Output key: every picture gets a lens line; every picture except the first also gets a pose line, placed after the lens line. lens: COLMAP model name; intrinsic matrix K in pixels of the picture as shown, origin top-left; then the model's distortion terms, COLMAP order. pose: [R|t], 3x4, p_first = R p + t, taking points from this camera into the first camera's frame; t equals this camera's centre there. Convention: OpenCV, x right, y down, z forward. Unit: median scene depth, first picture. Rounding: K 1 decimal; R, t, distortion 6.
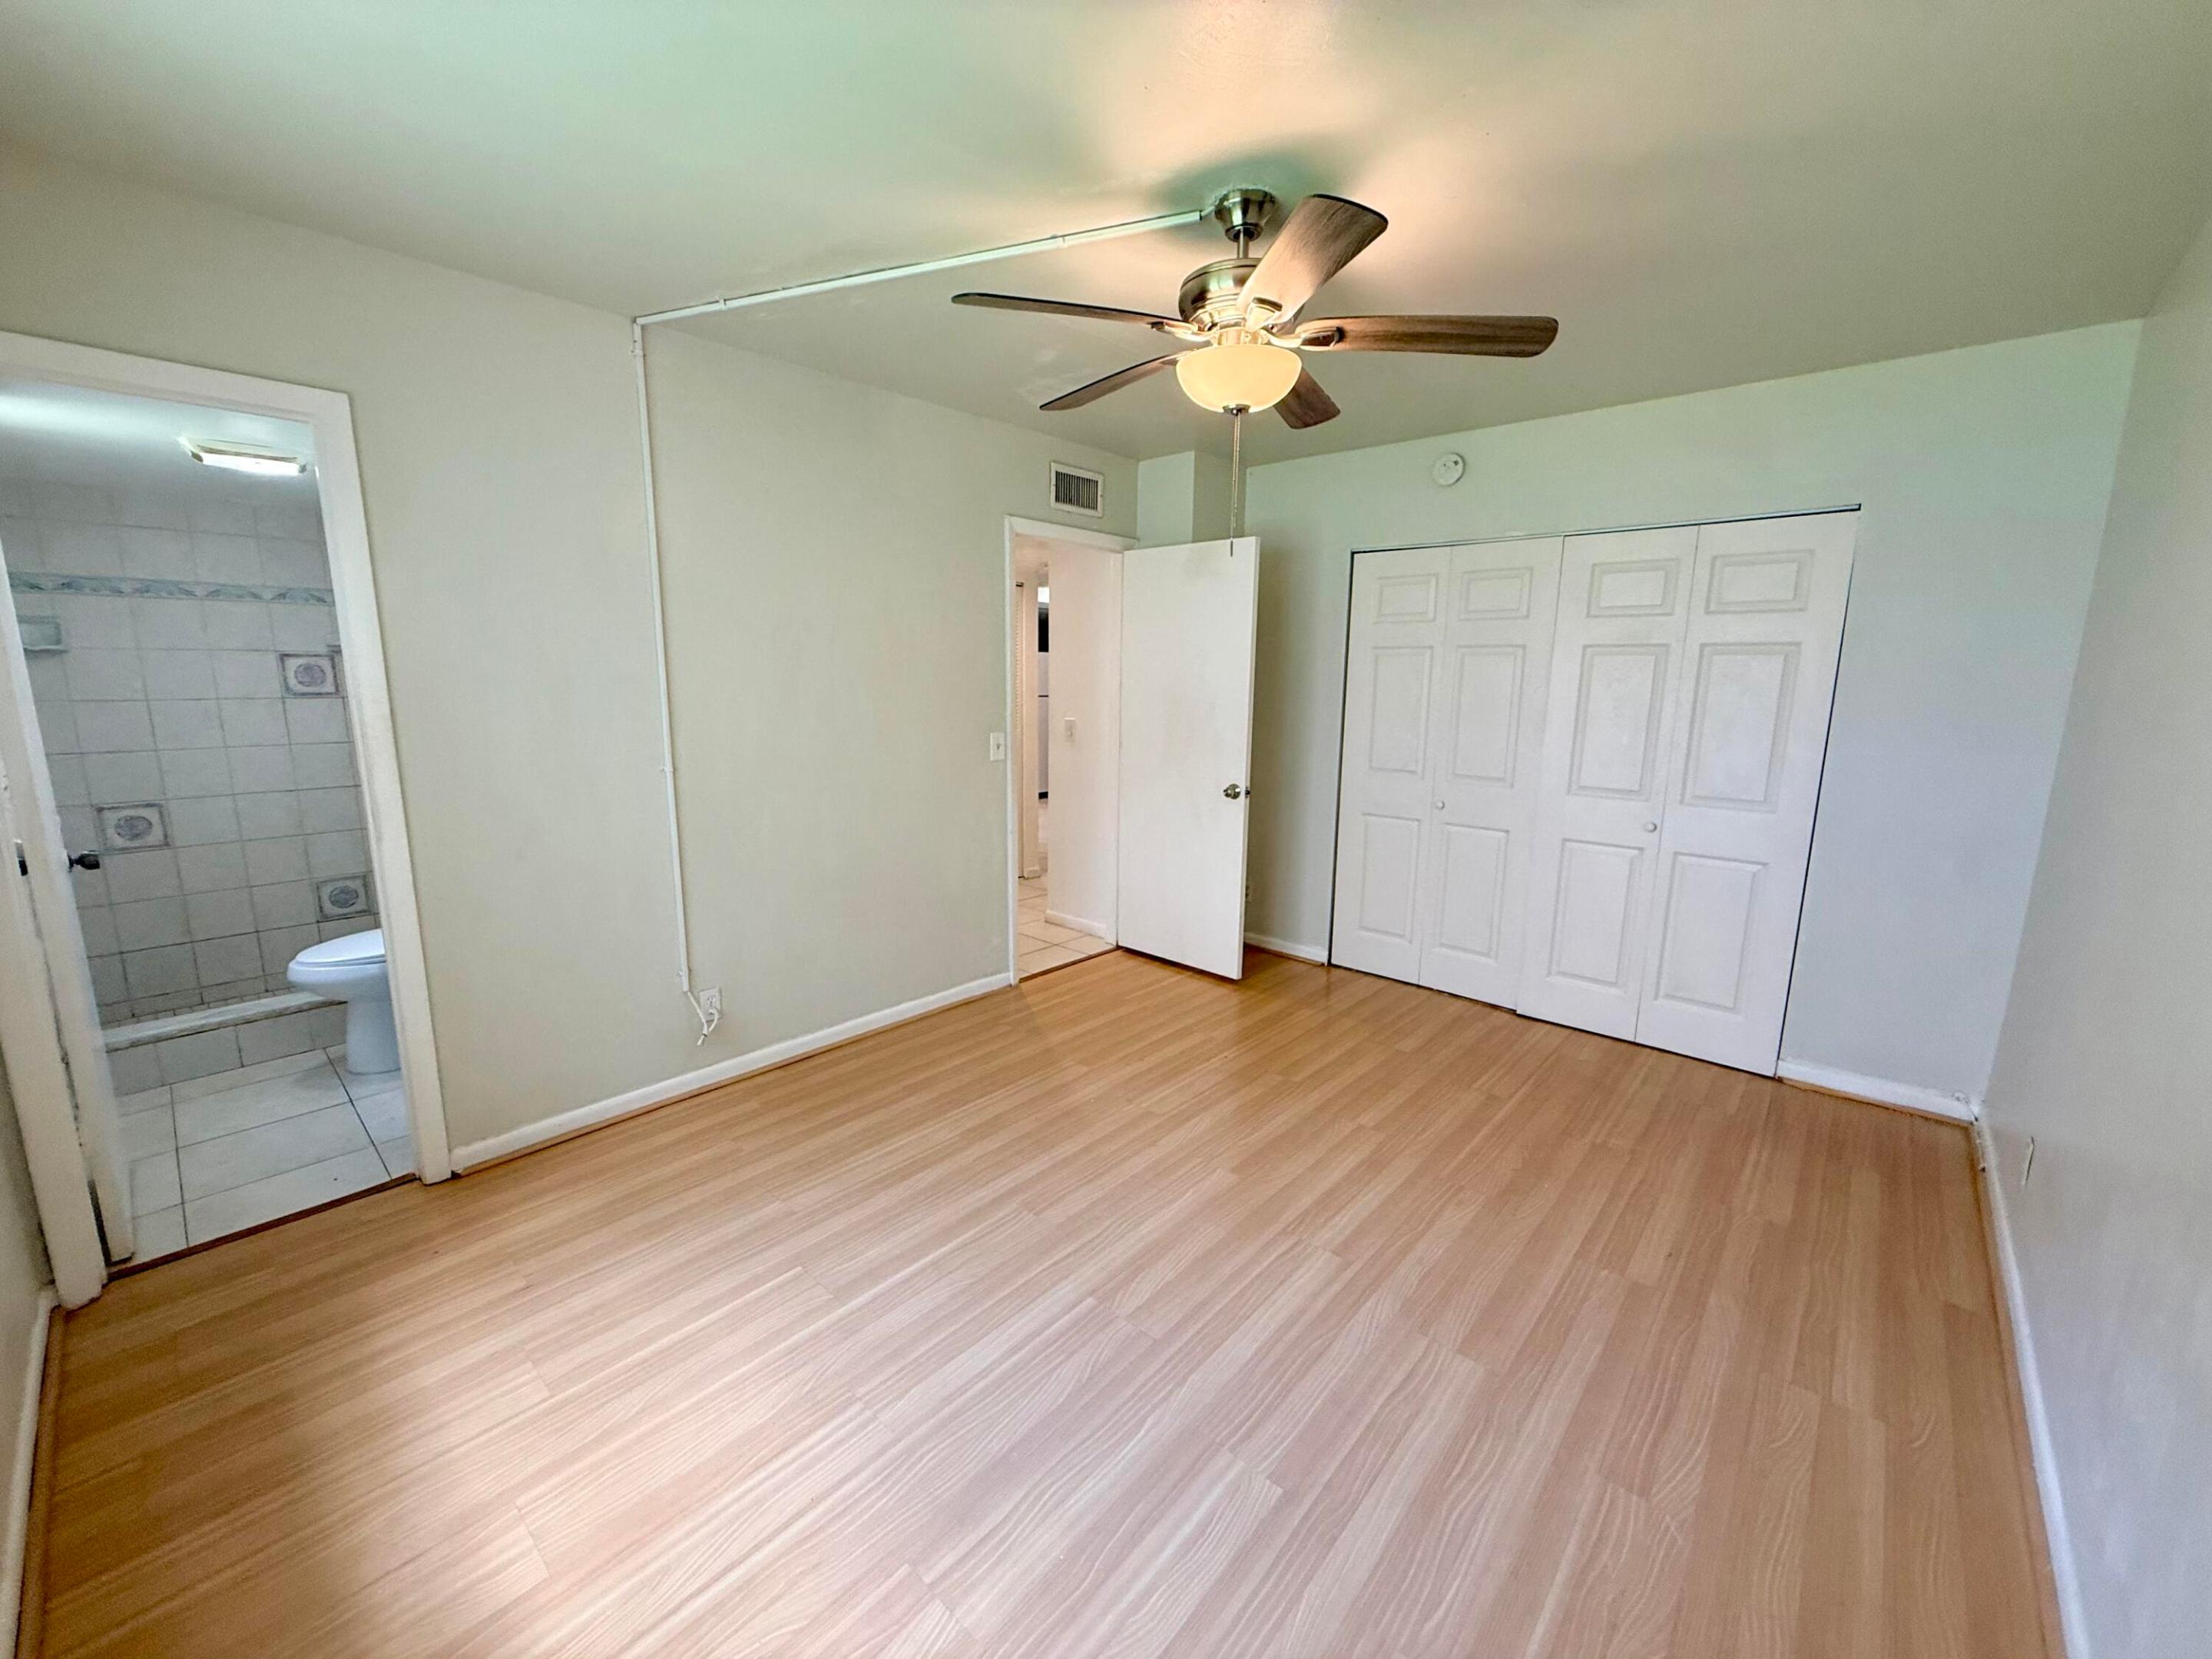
lens RADIAL K [[880.3, 0, 1098.2], [0, 880.3, 819.4], [0, 0, 1]] dist [0.000756, 0.000147]
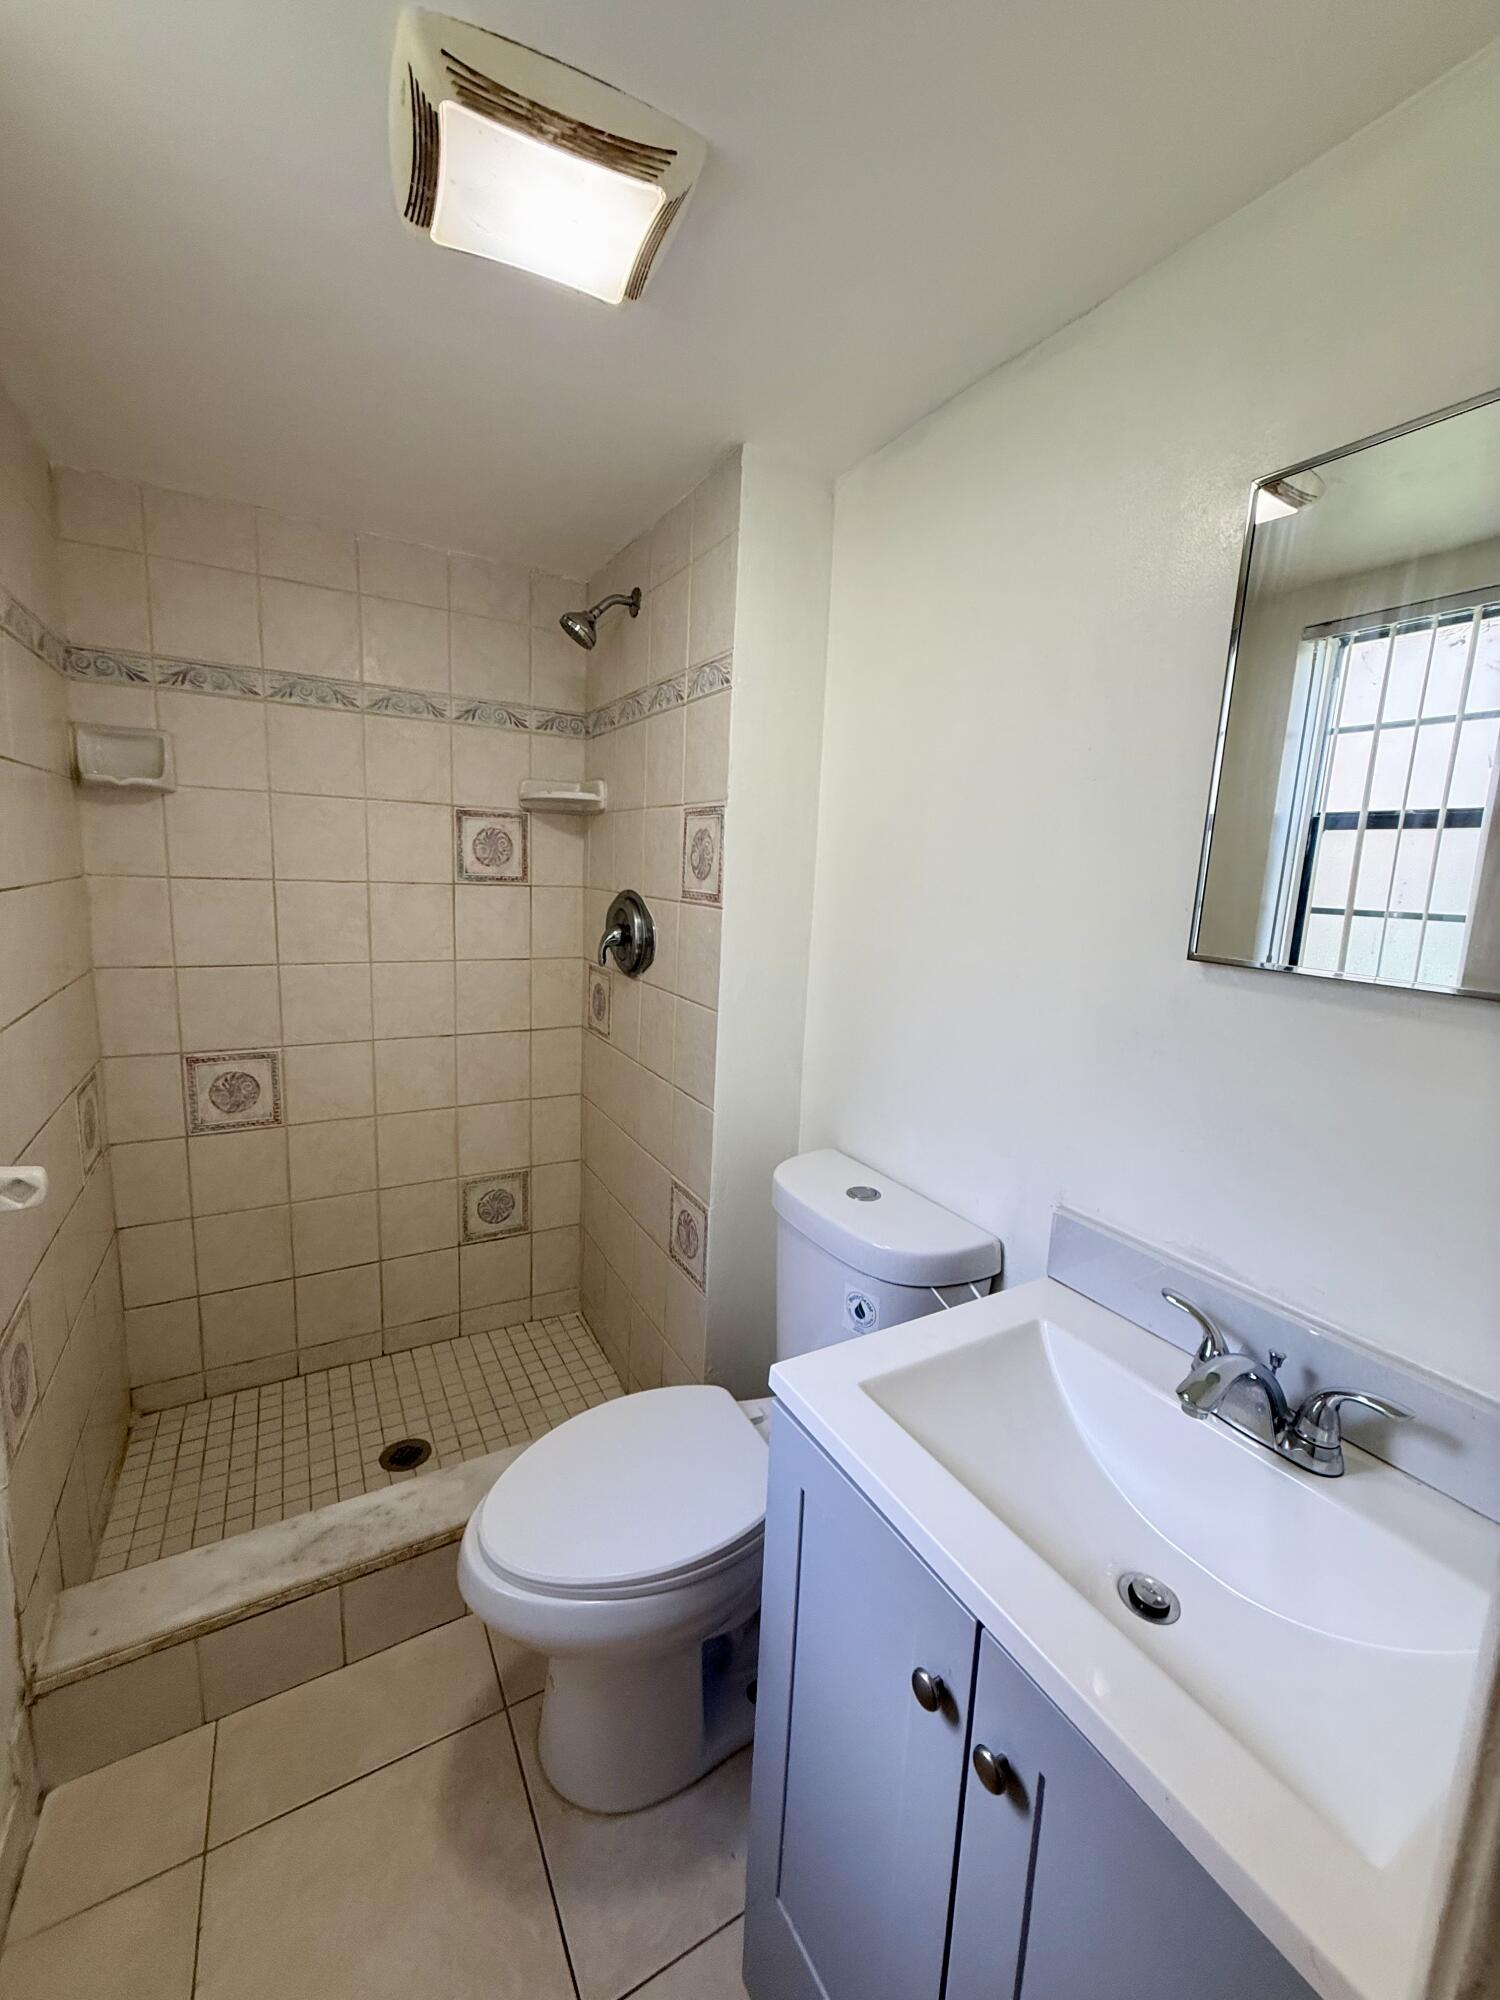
lens RADIAL K [[795.9, 0, 752.7], [0, 795.9, 988.5], [0, 0, 1]] dist [0.000756, 0.000147]
pose [[0.952908, 0.066586, -0.295860, -0.583939], [-0.079283, 0.996367, -0.031112, -0.068163], [0.292714, 0.053103, 0.954724, 0.562930]]
